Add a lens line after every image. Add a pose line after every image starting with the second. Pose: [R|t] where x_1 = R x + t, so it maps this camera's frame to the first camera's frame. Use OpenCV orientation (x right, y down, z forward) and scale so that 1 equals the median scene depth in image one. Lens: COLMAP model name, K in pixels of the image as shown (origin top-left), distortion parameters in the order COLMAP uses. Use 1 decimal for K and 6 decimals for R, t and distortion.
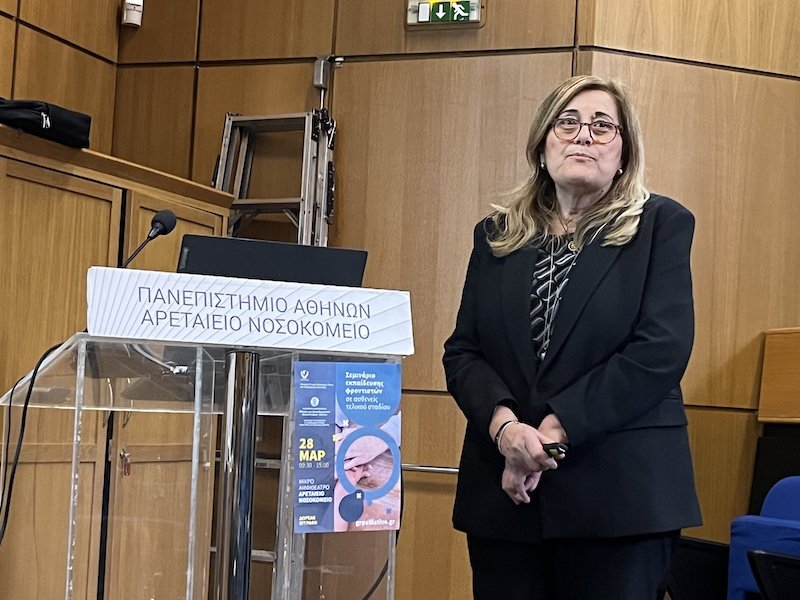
lens RADIAL K [[1393.3, 0, 395.8], [0, 1393.3, 295.4], [0, 0, 1]] dist [0.068364, 0.000000]
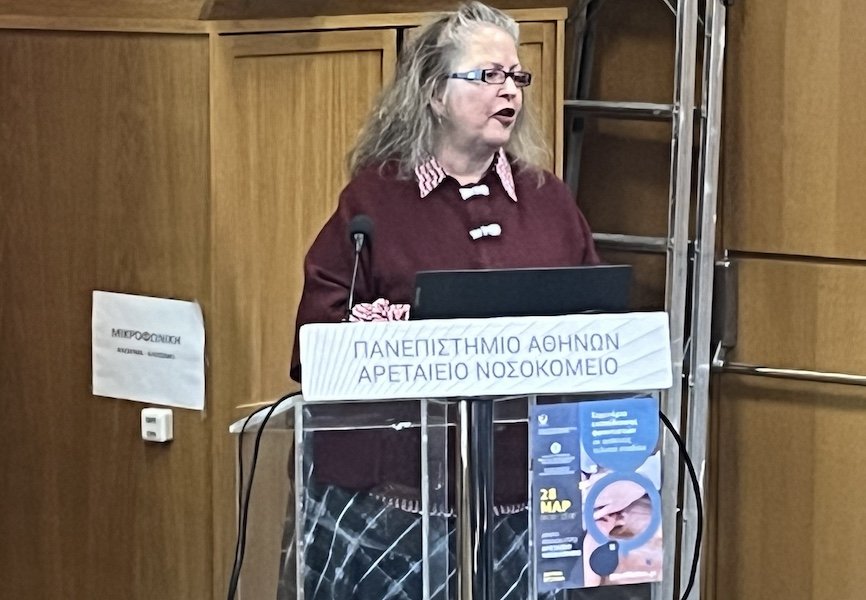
lens RADIAL K [[3105.4, 0, 434.9], [0, 3105.4, 299.9], [0, 0, 1]] dist [0.126842, 0.000000]
pose [[0.970301, -0.015021, -0.241436, 0.346120], [0.058458, 0.983049, 0.173775, -0.365176], [0.234733, -0.182728, 0.954731, -0.904348]]
